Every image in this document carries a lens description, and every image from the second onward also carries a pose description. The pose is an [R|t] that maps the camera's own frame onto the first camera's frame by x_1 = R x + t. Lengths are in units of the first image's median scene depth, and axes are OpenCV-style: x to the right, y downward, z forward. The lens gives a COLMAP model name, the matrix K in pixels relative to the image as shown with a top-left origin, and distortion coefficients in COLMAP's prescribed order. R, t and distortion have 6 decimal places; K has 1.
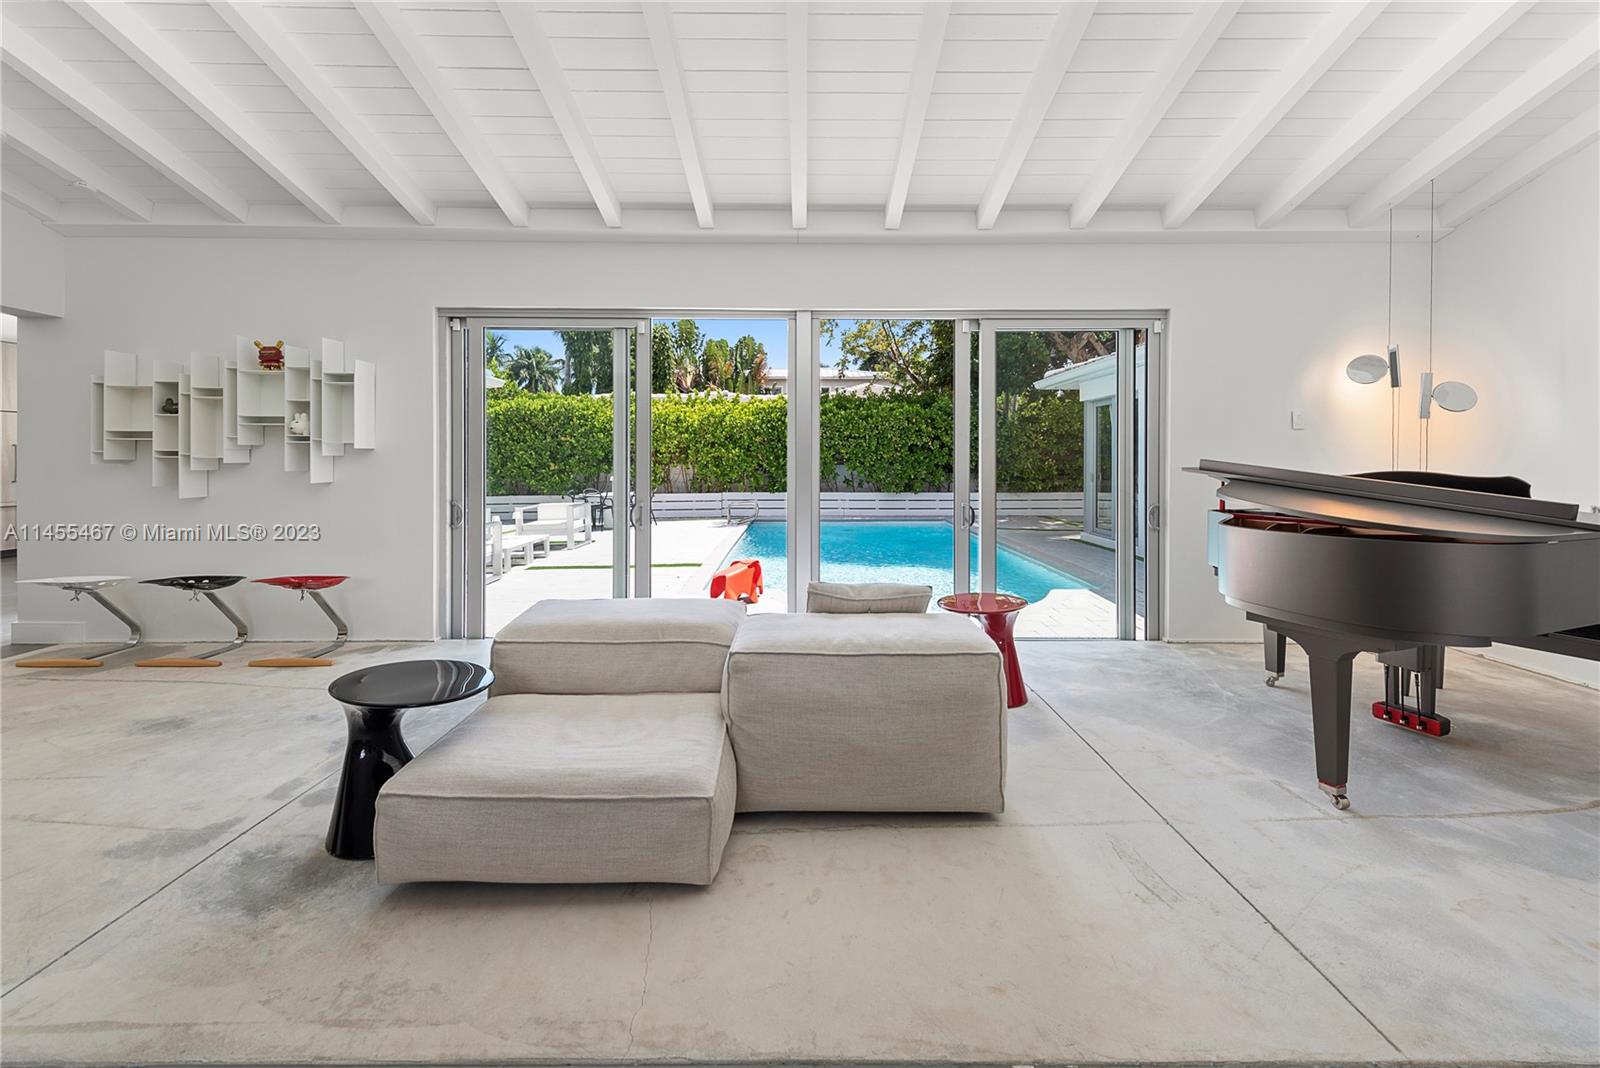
lens RADIAL K [[658.1, 0, 824.0], [0, 658.1, 461.3], [0, 0, 1]] dist [0.021031, -0.006790]
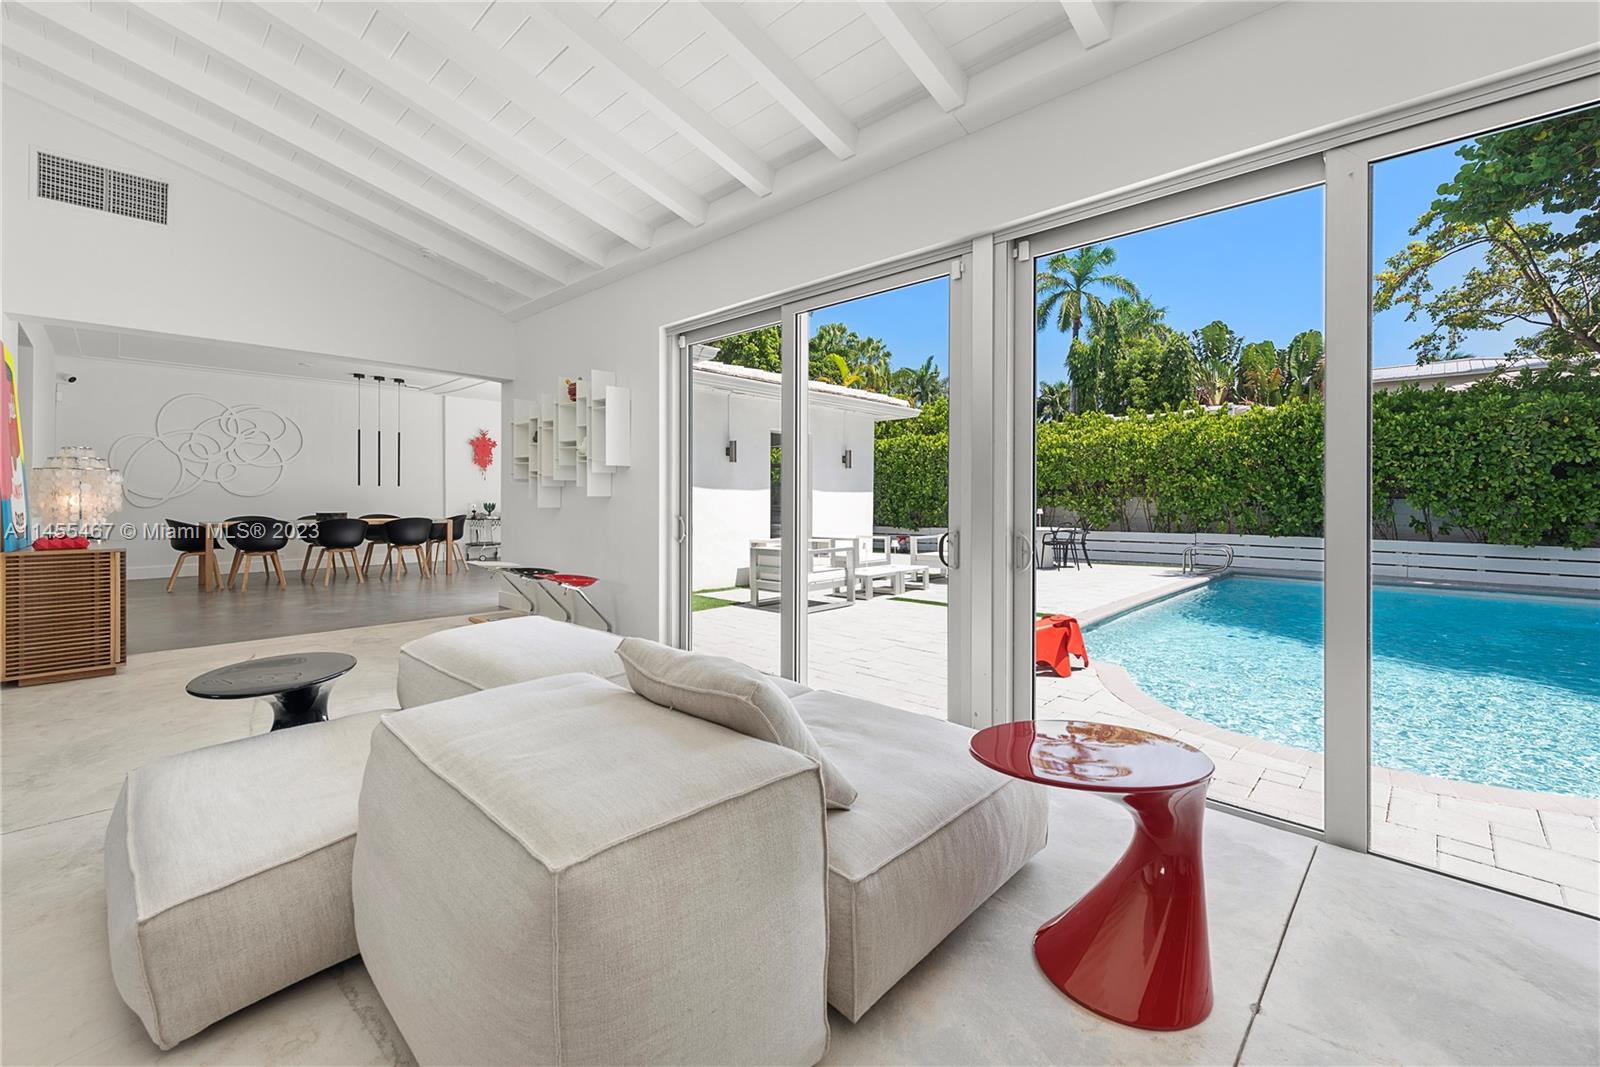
lens RADIAL K [[686.1, 0, 793.1], [0, 686.1, 490.7], [0, 0, 1]] dist [0.007925, -0.000685]
pose [[0.708331, -0.002951, -0.705874, 0.312331], [-0.005567, 0.999937, -0.009767, 0.031304], [0.705858, 0.010848, 0.708270, 0.383461]]
